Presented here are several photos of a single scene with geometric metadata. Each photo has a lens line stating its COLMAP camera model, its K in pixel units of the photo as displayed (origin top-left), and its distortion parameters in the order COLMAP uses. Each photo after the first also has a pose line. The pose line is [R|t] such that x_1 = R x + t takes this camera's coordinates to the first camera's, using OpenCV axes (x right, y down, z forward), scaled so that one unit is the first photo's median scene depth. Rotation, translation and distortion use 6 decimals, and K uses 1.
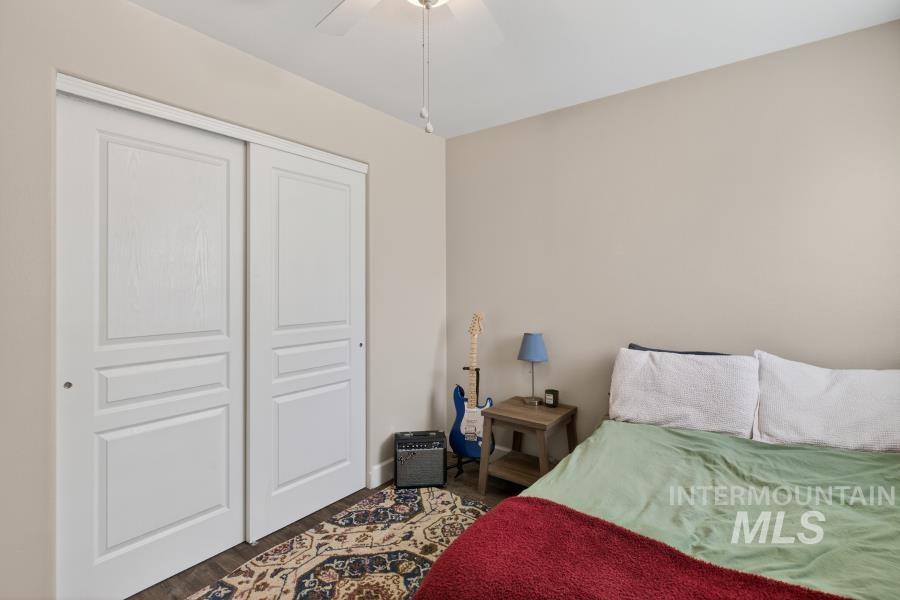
lens RADIAL K [[423.6, 0, 452.1], [0, 423.6, 291.0], [0, 0, 1]] dist [0.001047, -0.000671]
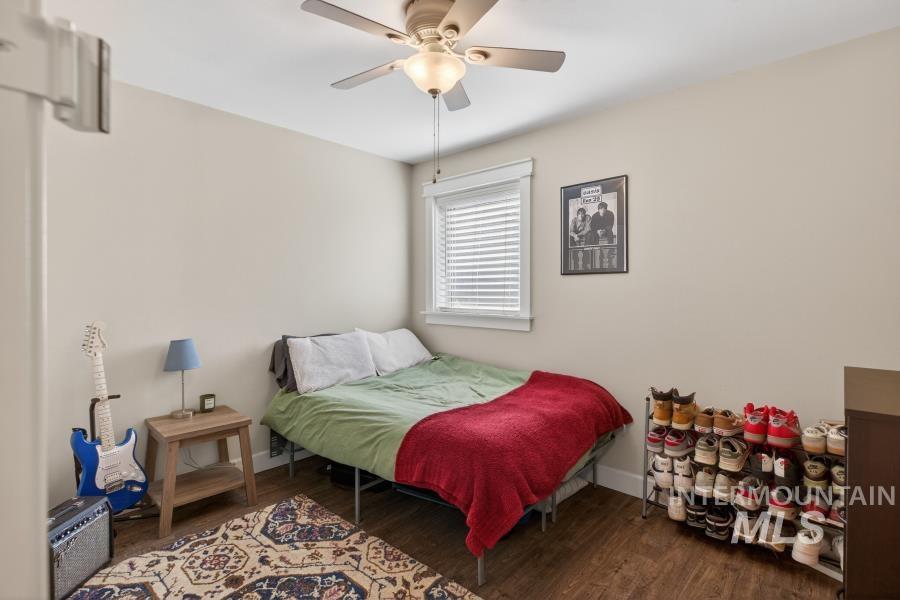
lens RADIAL K [[423.6, 0, 447.8], [0, 423.6, 298.4], [0, 0, 1]] dist [0.001047, -0.000671]
pose [[0.112669, -0.017590, 0.993477, -0.738774], [0.004306, 0.999843, 0.017215, -0.003390], [-0.993623, 0.002338, 0.112727, 0.372650]]
